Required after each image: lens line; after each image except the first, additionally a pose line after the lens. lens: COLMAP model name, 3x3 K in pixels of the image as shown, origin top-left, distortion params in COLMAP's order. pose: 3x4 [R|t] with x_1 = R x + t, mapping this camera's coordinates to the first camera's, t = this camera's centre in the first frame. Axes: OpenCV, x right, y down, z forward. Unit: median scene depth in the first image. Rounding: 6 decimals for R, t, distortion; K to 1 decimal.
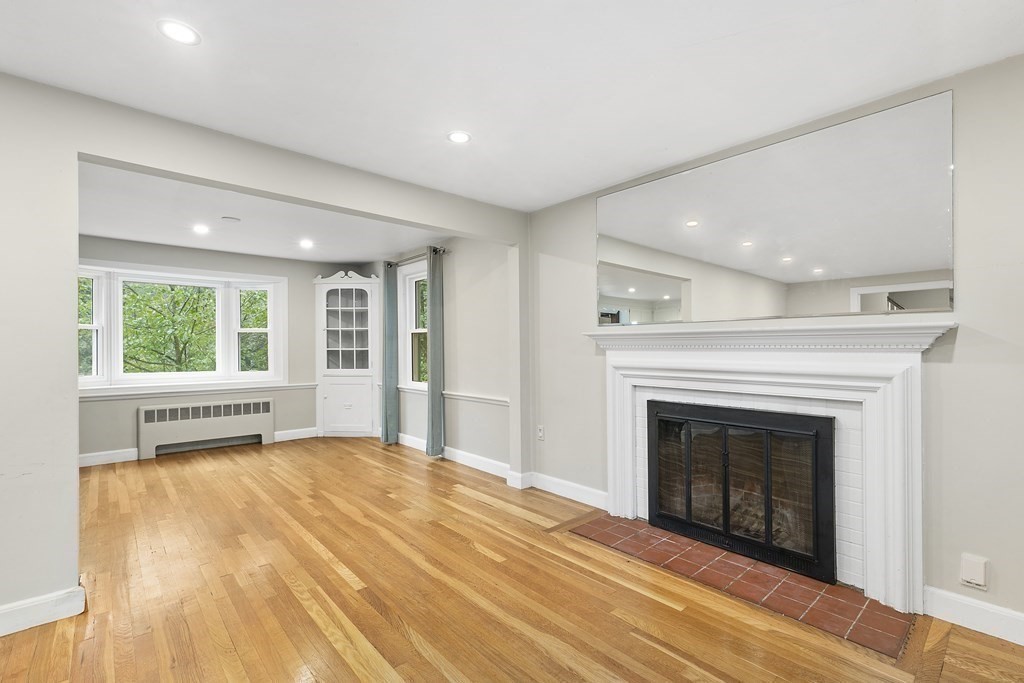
lens RADIAL K [[460.1, 0, 519.7], [0, 460.1, 355.3], [0, 0, 1]] dist [0.001620, 0.000481]
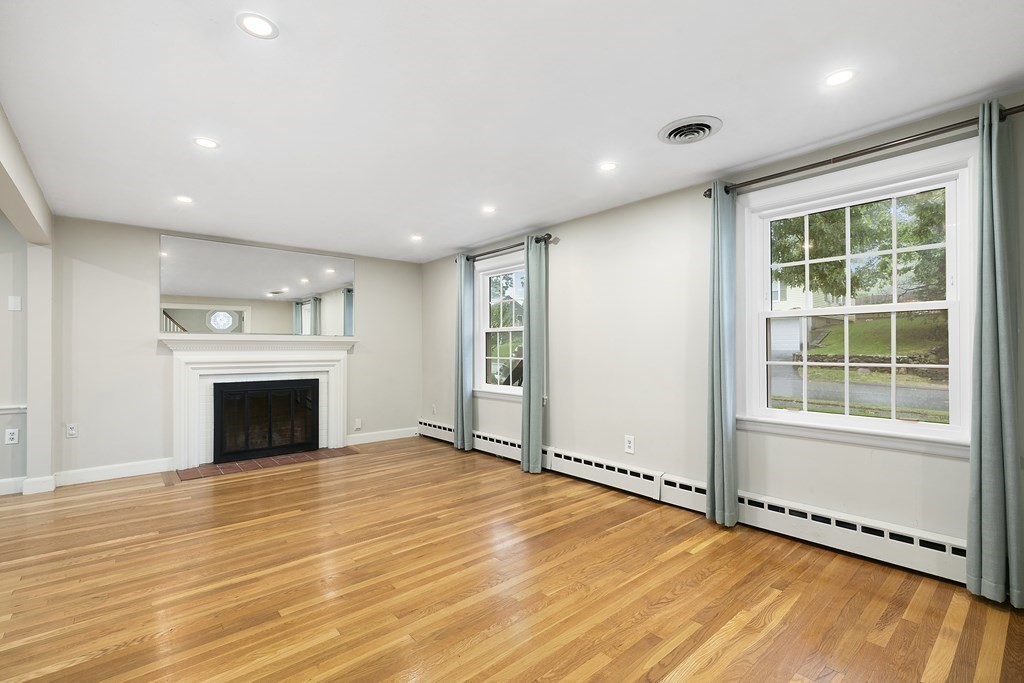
lens RADIAL K [[460.1, 0, 509.0], [0, 460.1, 344.3], [0, 0, 1]] dist [0.001620, 0.000481]
pose [[0.023505, 0.010488, 0.999669, -1.426611], [0.017817, 0.999782, -0.010908, 0.001960], [-0.999565, 0.018067, 0.023313, -0.032773]]
